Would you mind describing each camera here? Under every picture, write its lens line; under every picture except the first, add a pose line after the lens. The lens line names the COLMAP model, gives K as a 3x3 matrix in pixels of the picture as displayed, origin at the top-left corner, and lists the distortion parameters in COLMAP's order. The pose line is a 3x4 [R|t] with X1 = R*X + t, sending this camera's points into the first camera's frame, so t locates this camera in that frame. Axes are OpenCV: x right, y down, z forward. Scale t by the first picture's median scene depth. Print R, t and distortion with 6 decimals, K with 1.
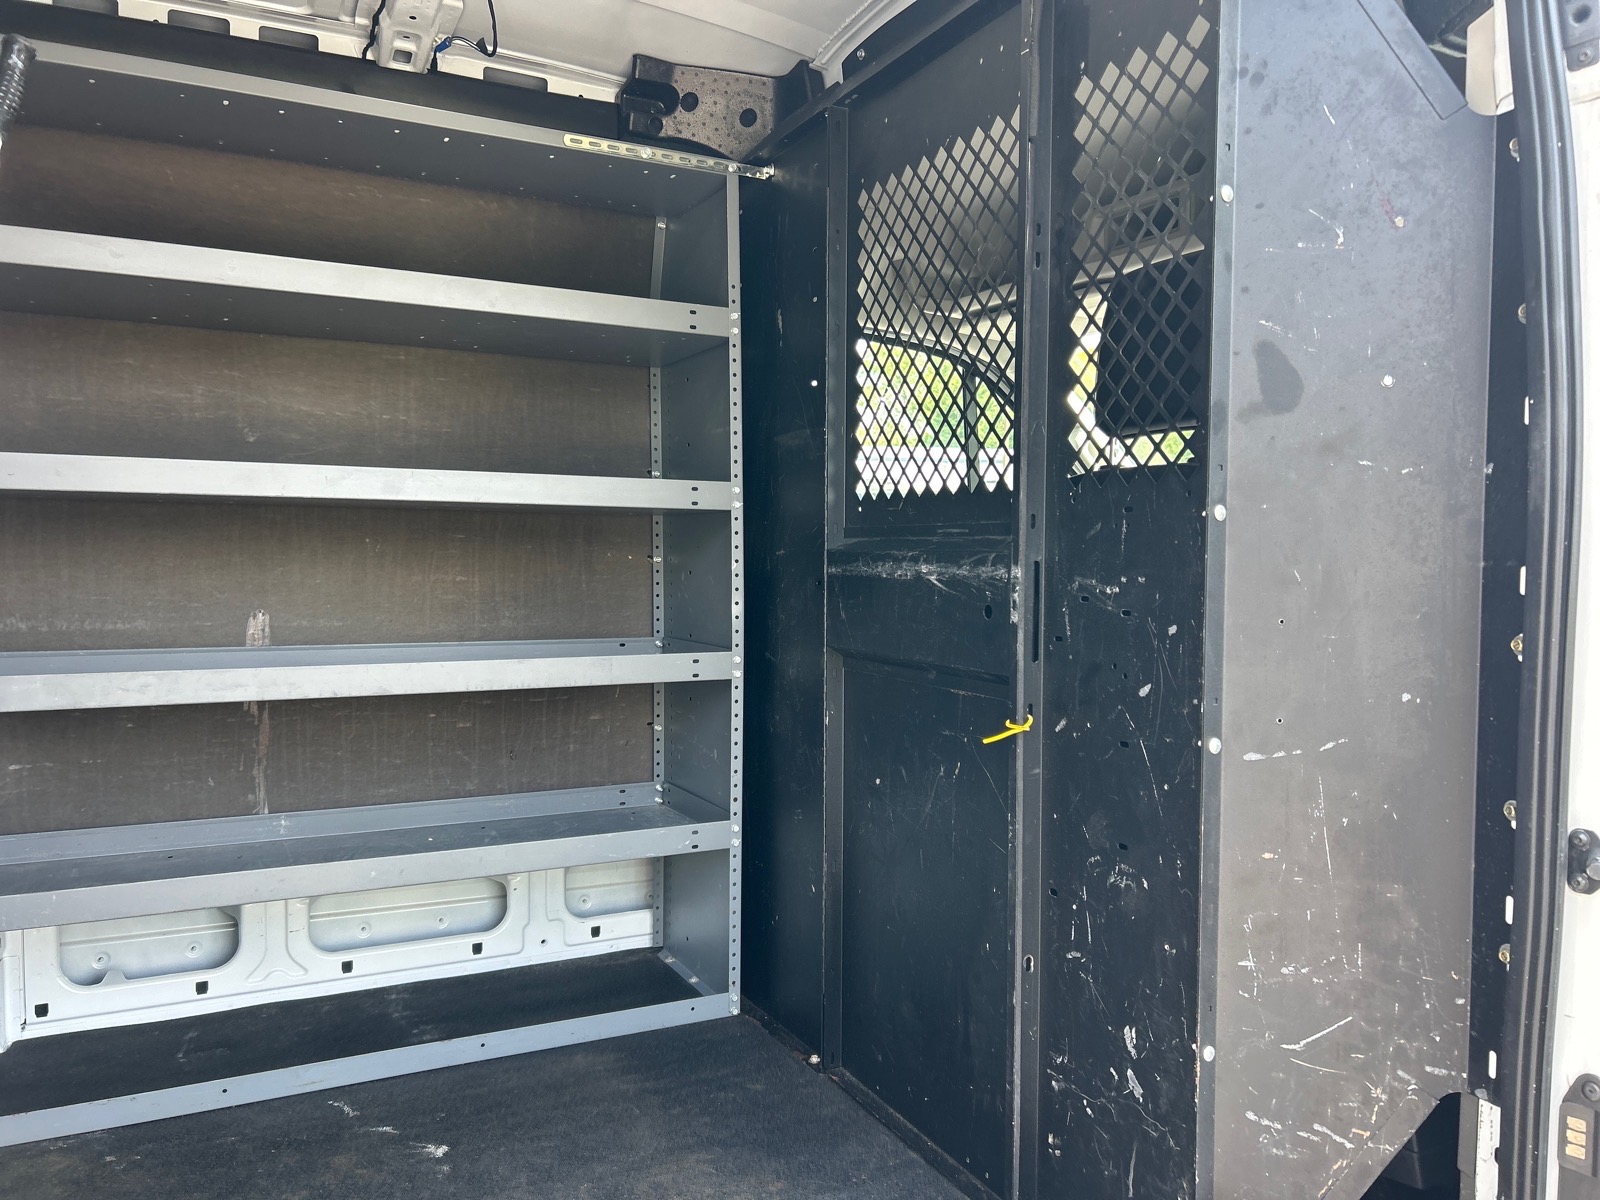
lens RADIAL K [[1207.6, 0, 797.5], [0, 1207.6, 607.6], [0, 0, 1]] dist [0.072002, -0.077494]
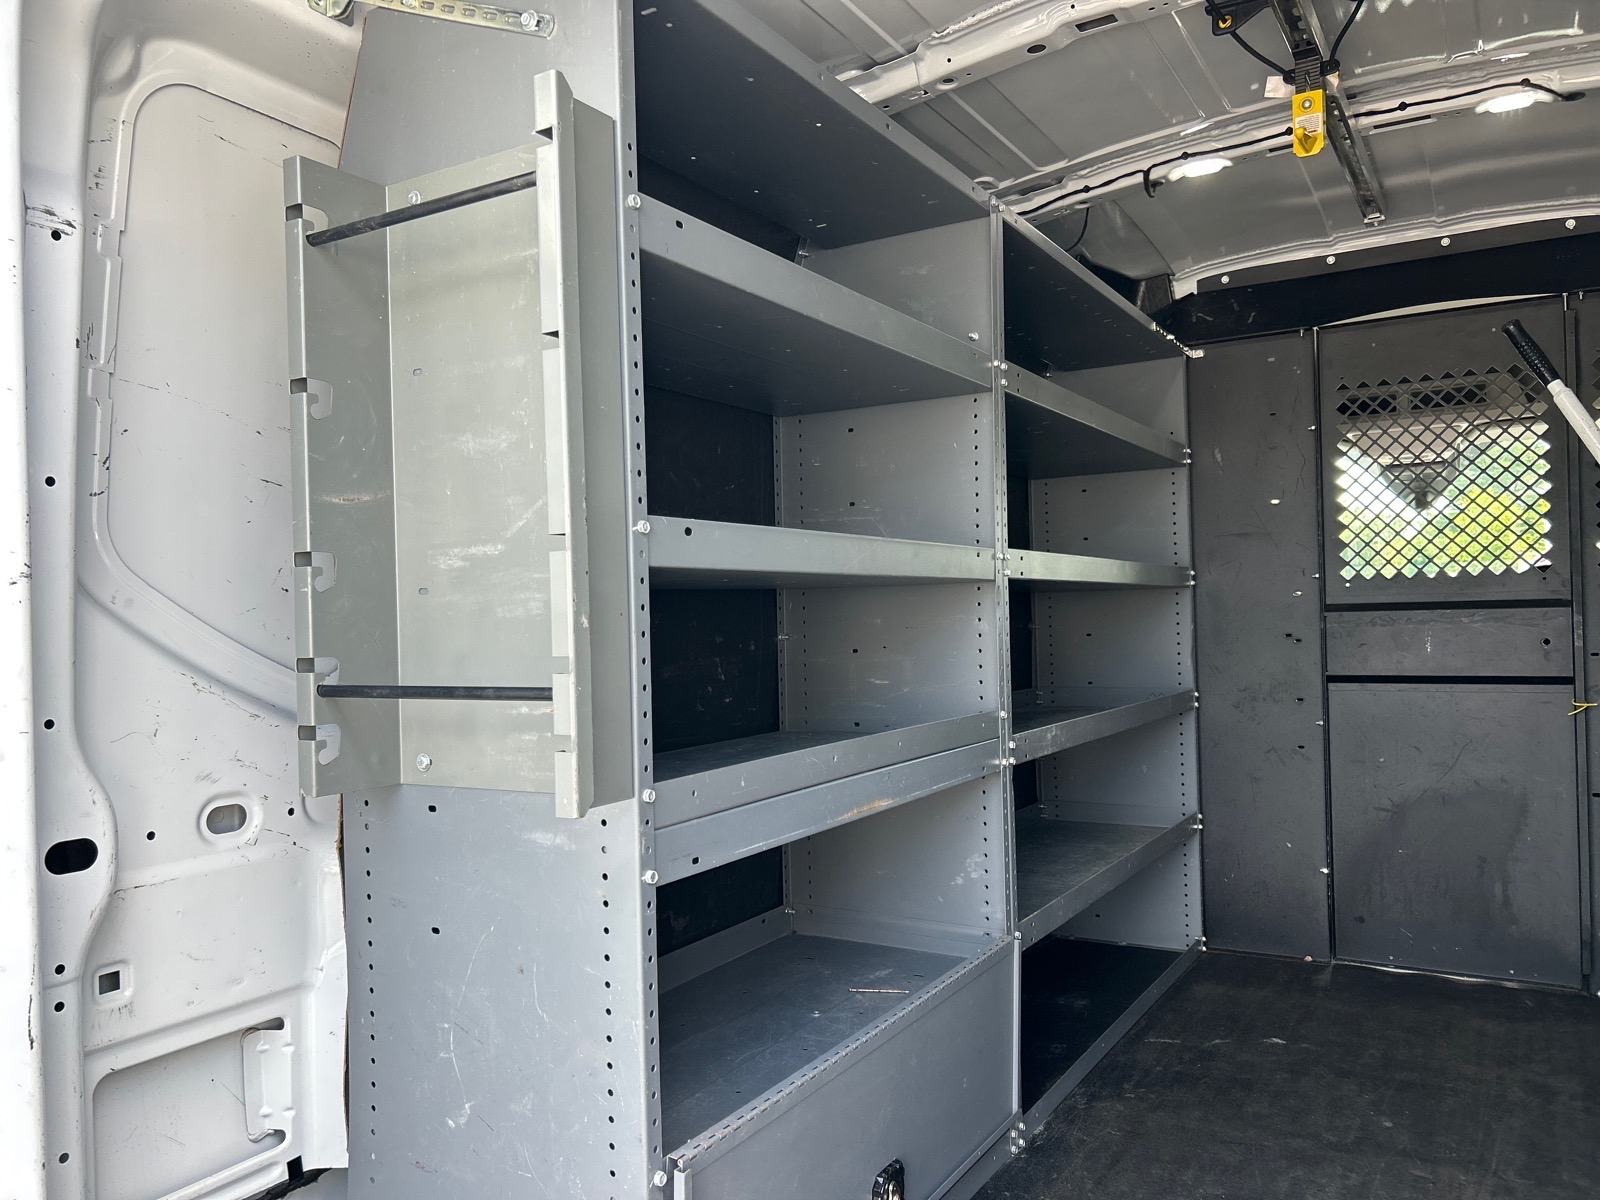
lens RADIAL K [[1207.6, 0, 797.5], [0, 1207.6, 607.6], [0, 0, 1]] dist [0.072002, -0.077494]
pose [[0.843614, -0.019205, 0.536607, -1.391812], [0.049292, 0.997910, -0.041778, -0.022555], [-0.534683, 0.061695, 0.842798, 0.065193]]
